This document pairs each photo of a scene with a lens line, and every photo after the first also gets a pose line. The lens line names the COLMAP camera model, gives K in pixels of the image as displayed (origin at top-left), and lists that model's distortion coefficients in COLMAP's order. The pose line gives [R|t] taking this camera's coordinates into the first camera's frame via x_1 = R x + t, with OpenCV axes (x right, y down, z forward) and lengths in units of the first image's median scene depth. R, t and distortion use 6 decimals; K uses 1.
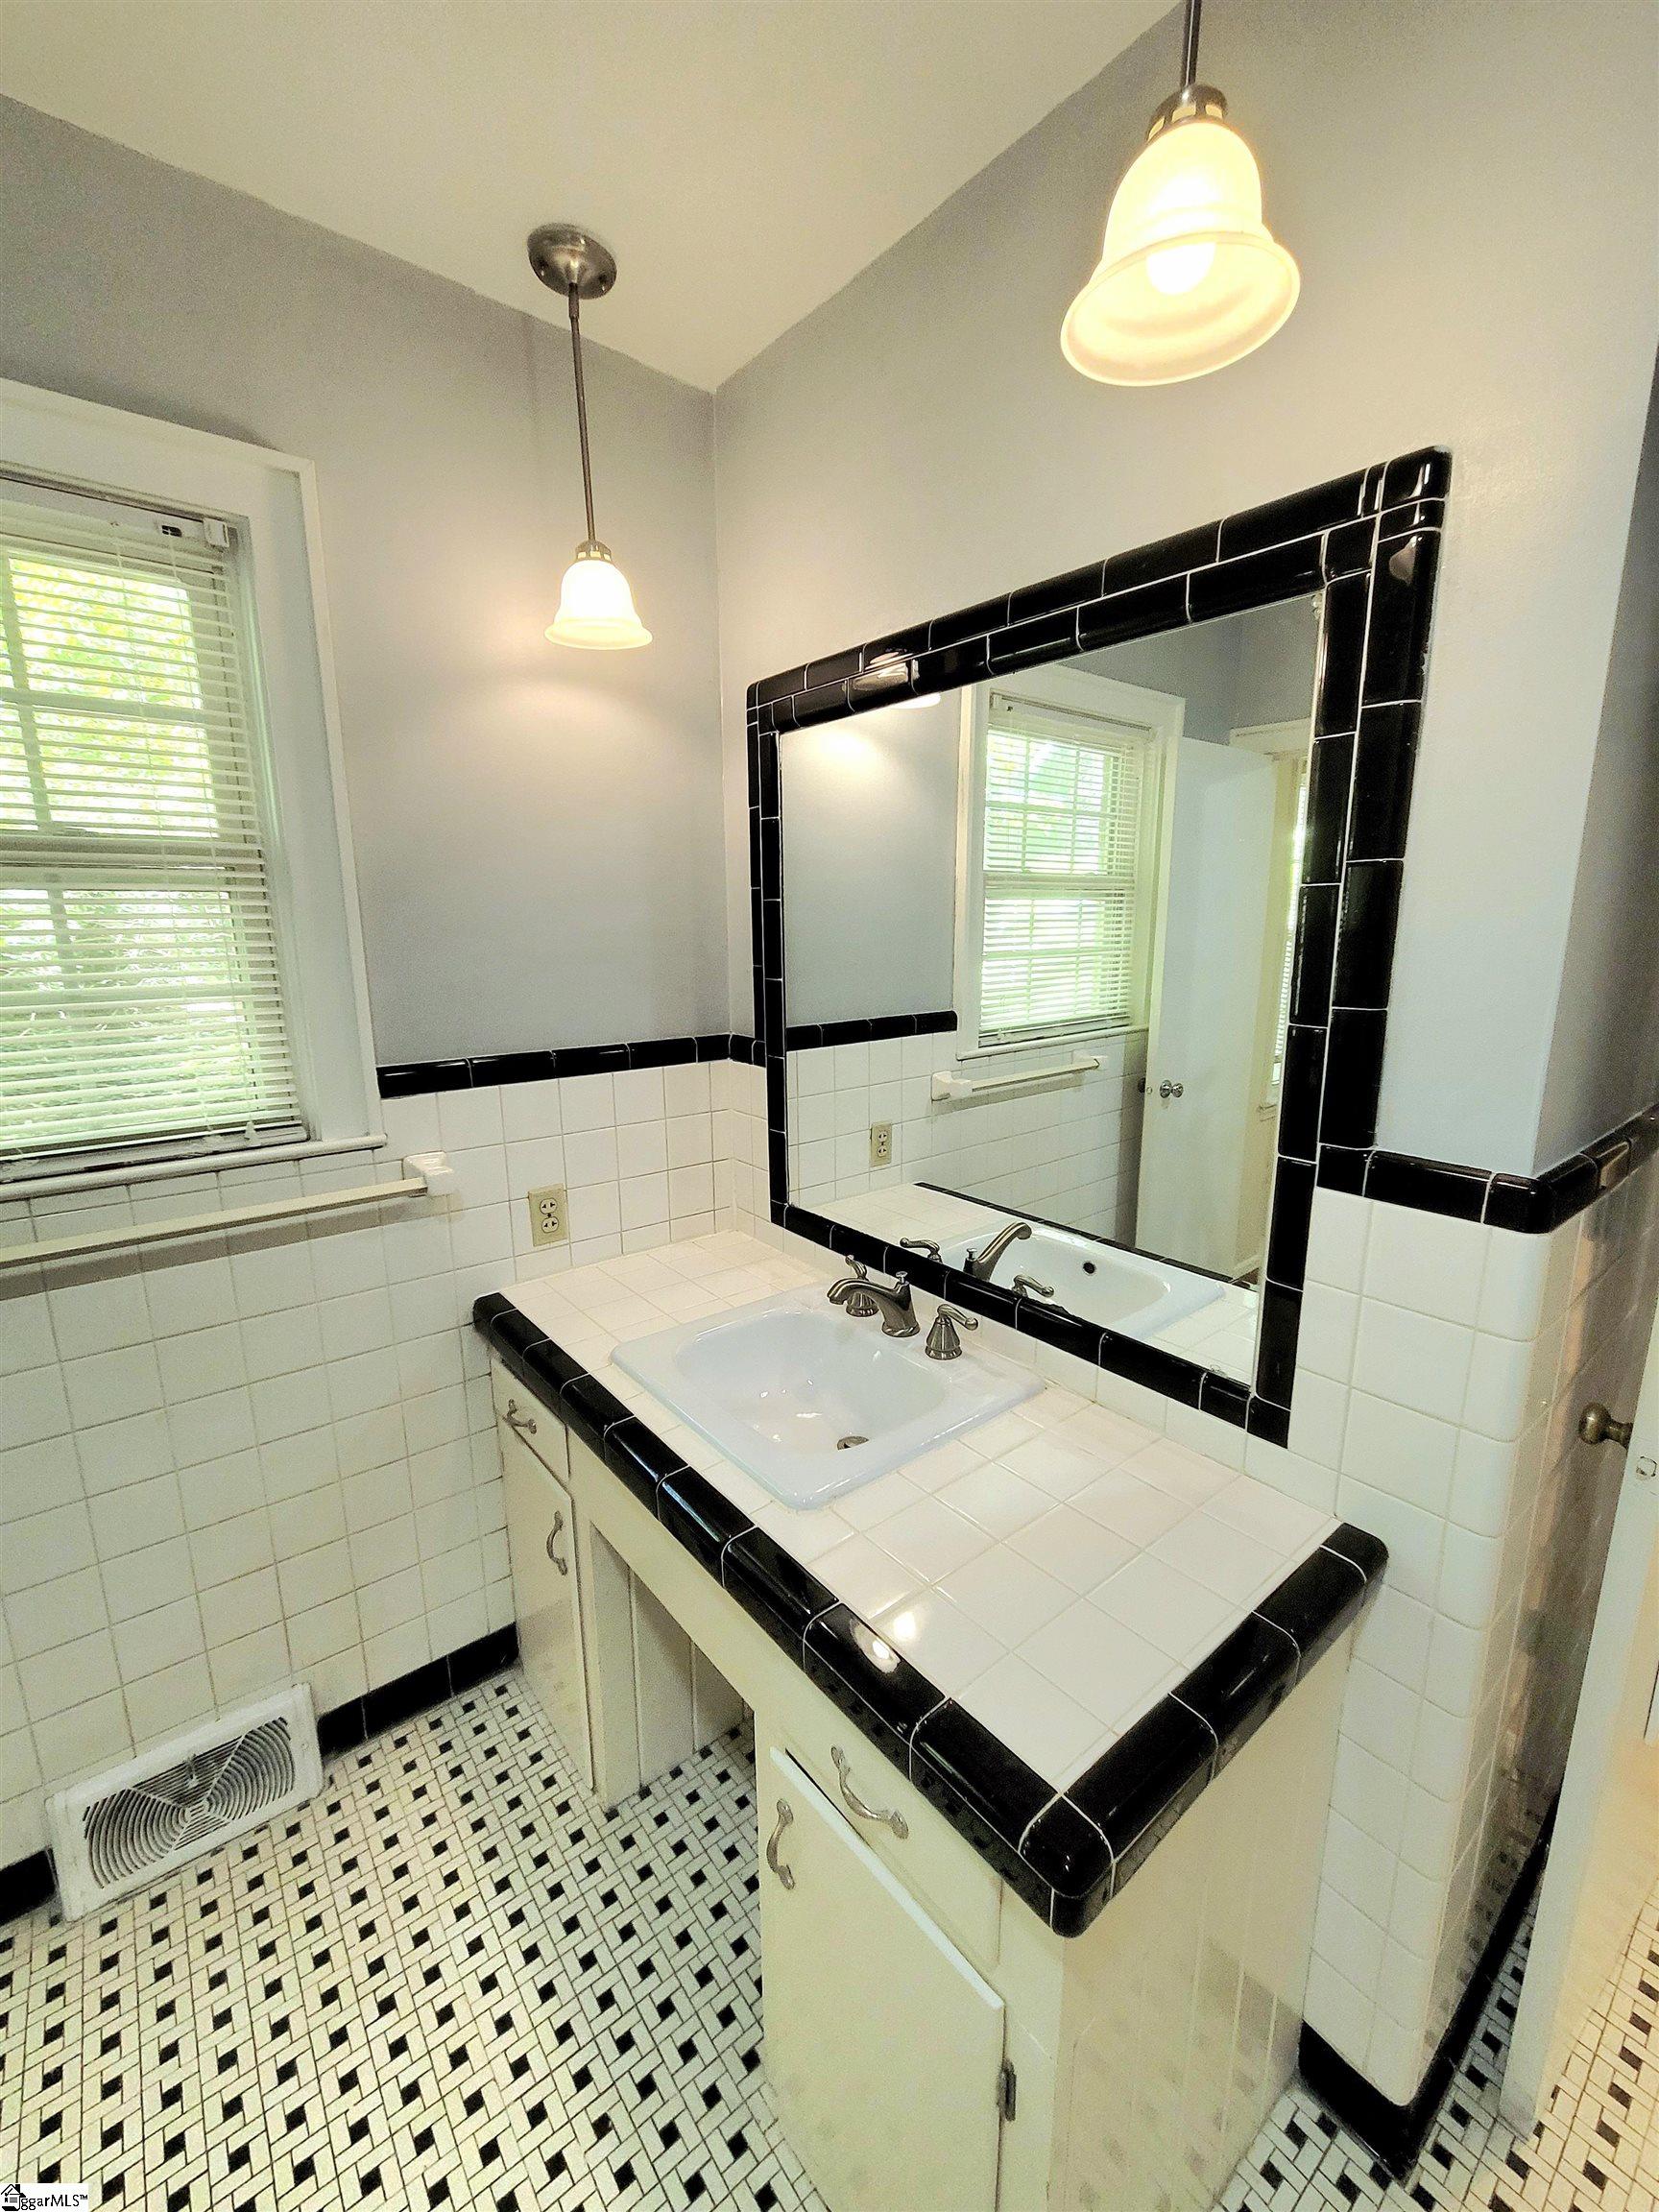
lens RADIAL K [[900.6, 0, 837.3], [0, 900.6, 1105.3], [0, 0, 1]] dist [-0.004864, 0.000562]
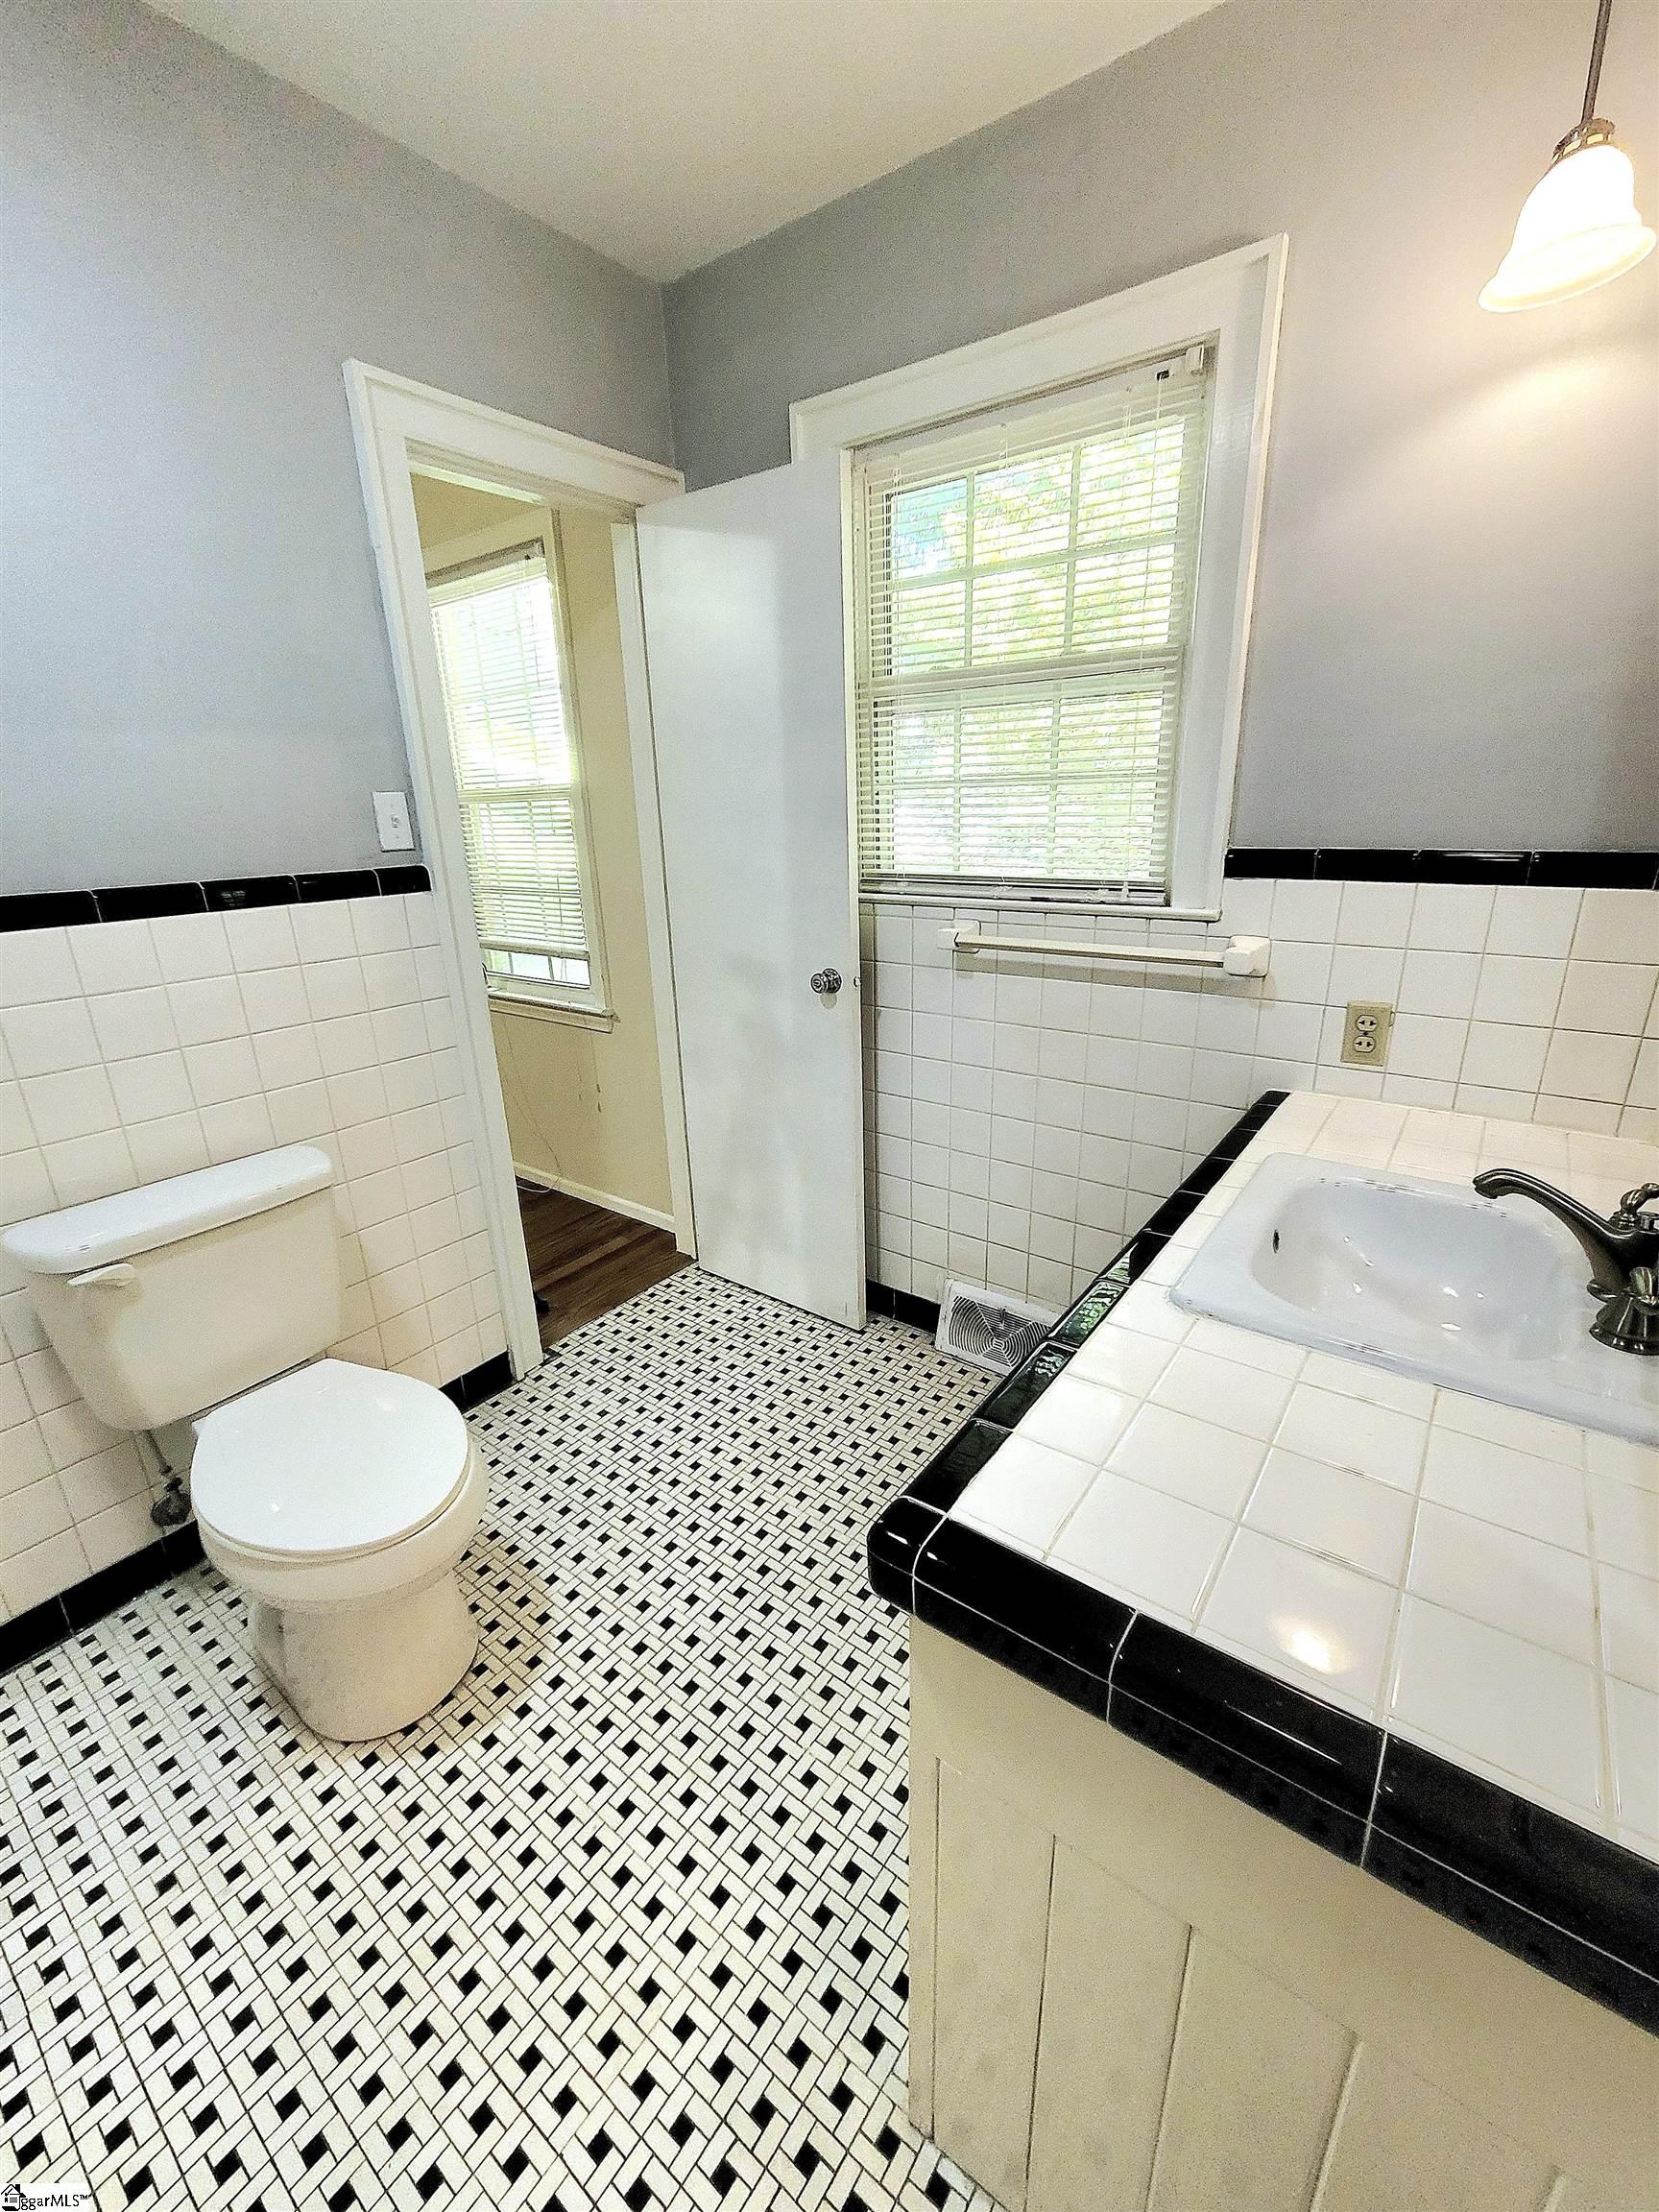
lens RADIAL K [[900.6, 0, 831.4], [0, 900.6, 1099.4], [0, 0, 1]] dist [-0.004864, 0.000562]
pose [[0.236536, 0.302085, -0.923469, 0.513057], [-0.171722, 0.948476, 0.266281, 0.043223], [0.956328, 0.095595, 0.276223, 0.285324]]
